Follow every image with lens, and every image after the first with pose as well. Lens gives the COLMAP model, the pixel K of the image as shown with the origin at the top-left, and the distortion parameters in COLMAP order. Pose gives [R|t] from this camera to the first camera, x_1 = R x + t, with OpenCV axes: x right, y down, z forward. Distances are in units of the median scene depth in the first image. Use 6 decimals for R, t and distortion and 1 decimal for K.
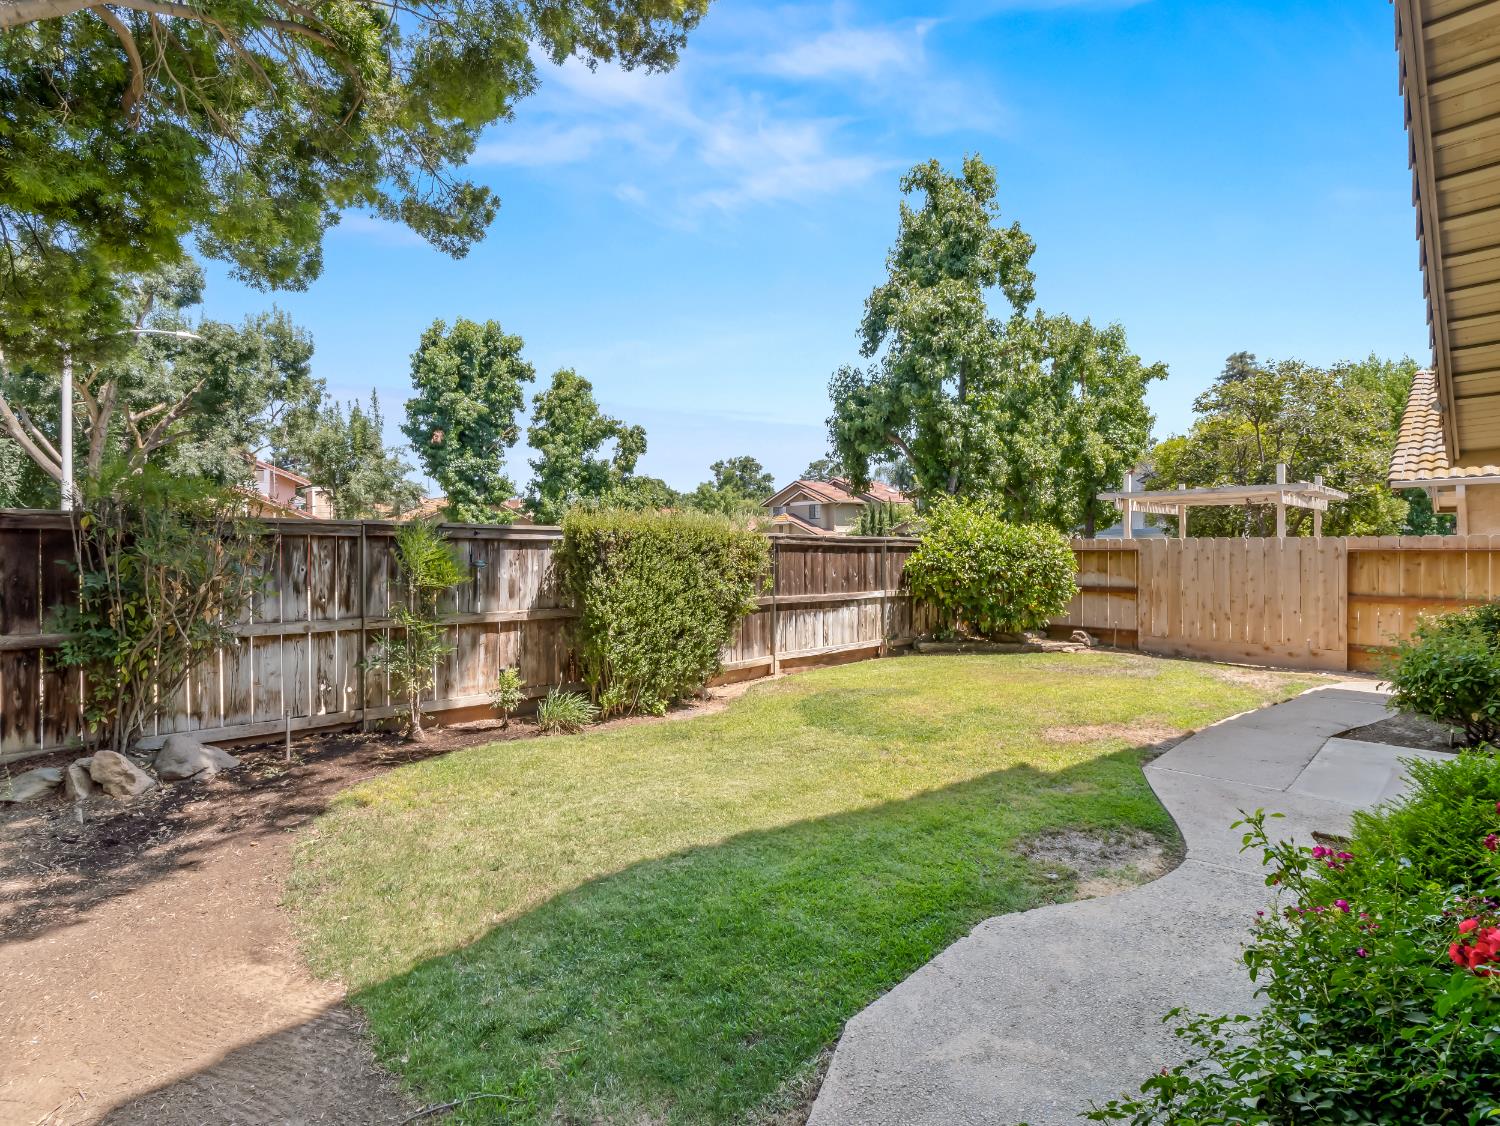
lens RADIAL K [[734.5, 0, 760.2], [0, 734.5, 553.6], [0, 0, 1]] dist [-0.011844, -0.002015]
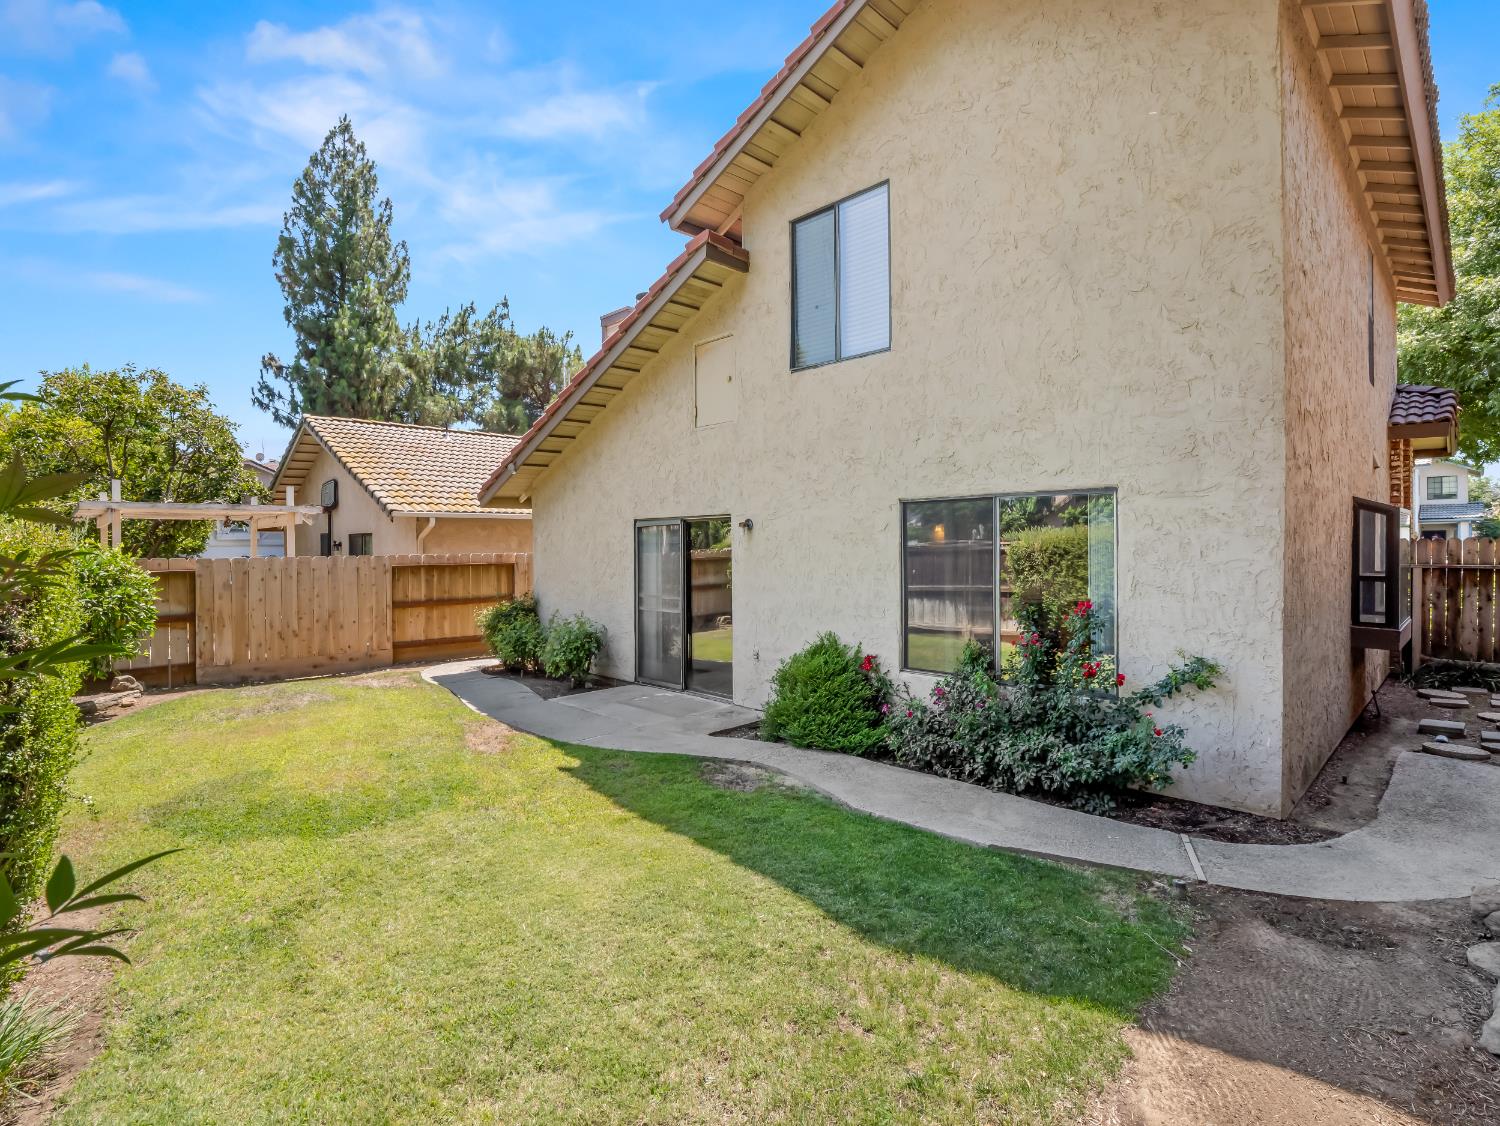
lens RADIAL K [[734.5, 0, 756.8], [0, 734.5, 559.2], [0, 0, 1]] dist [-0.011844, -0.002015]
pose [[-0.046576, -0.009810, 0.998867, -0.594063], [0.014318, 0.999842, 0.010488, -0.026510], [-0.998812, 0.014790, -0.046428, 0.594949]]
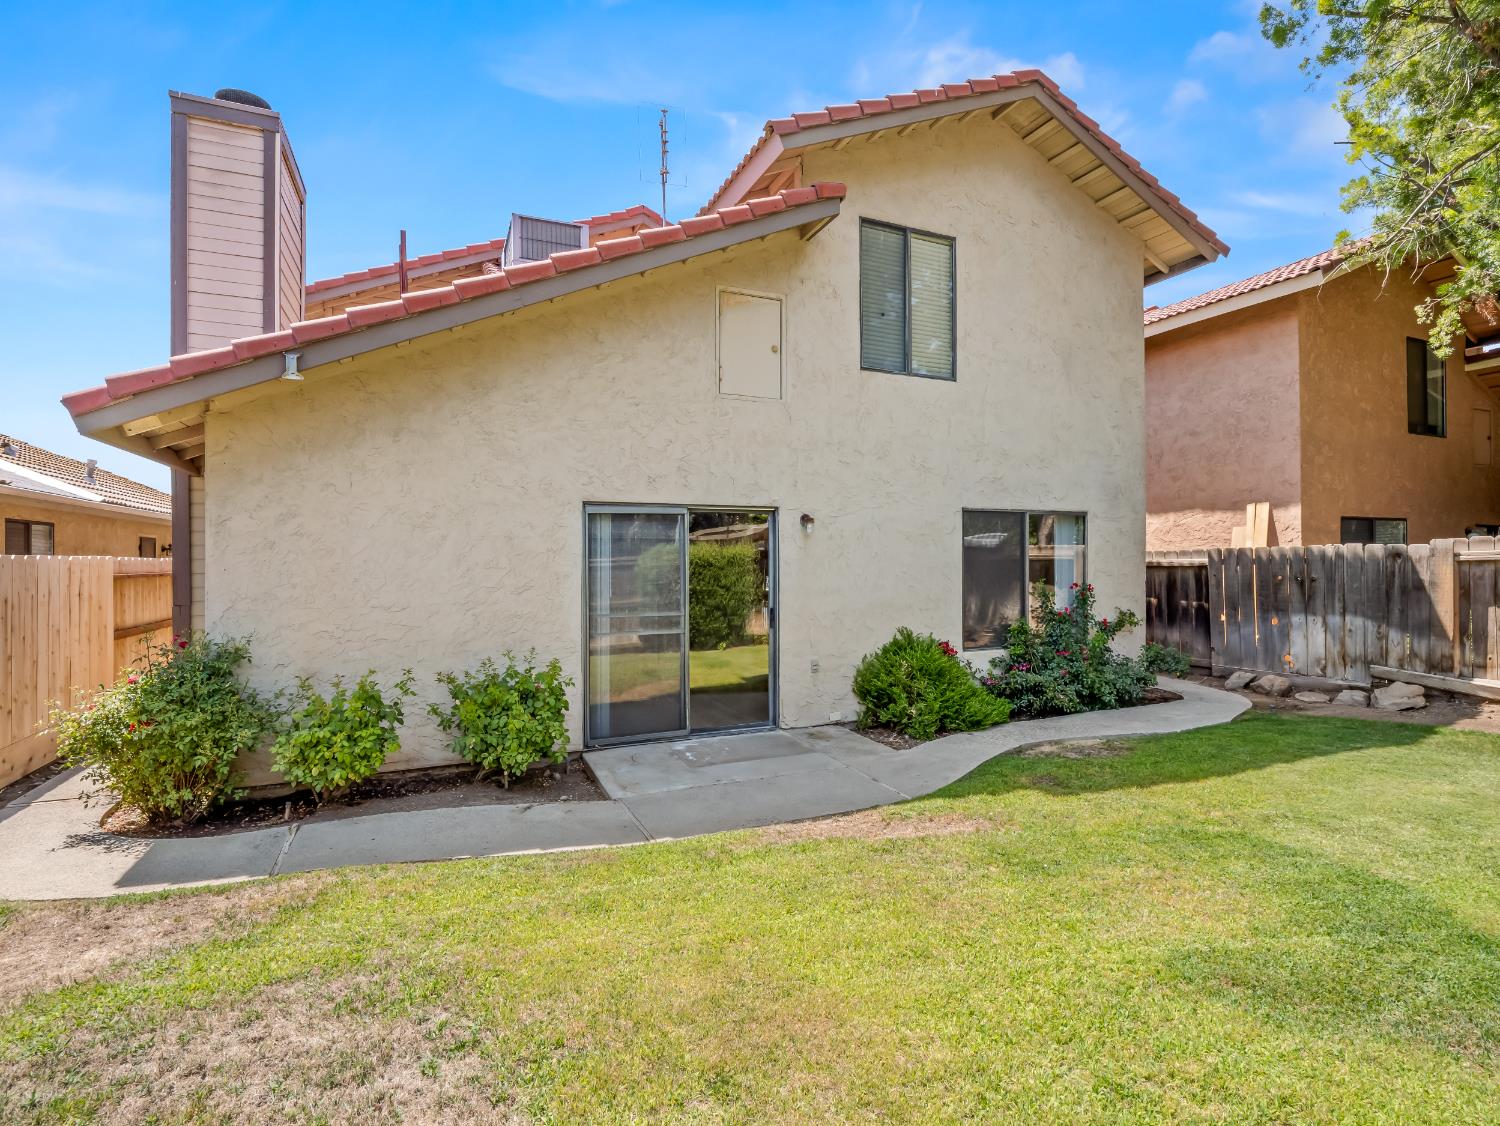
lens RADIAL K [[734.5, 0, 747.0], [0, 734.5, 555.7], [0, 0, 1]] dist [-0.011844, -0.002015]
pose [[-0.947795, 0.006372, 0.318818, 0.363999], [0.008048, 0.999960, 0.003938, -0.024056], [-0.318780, 0.006298, -0.947808, 1.616857]]
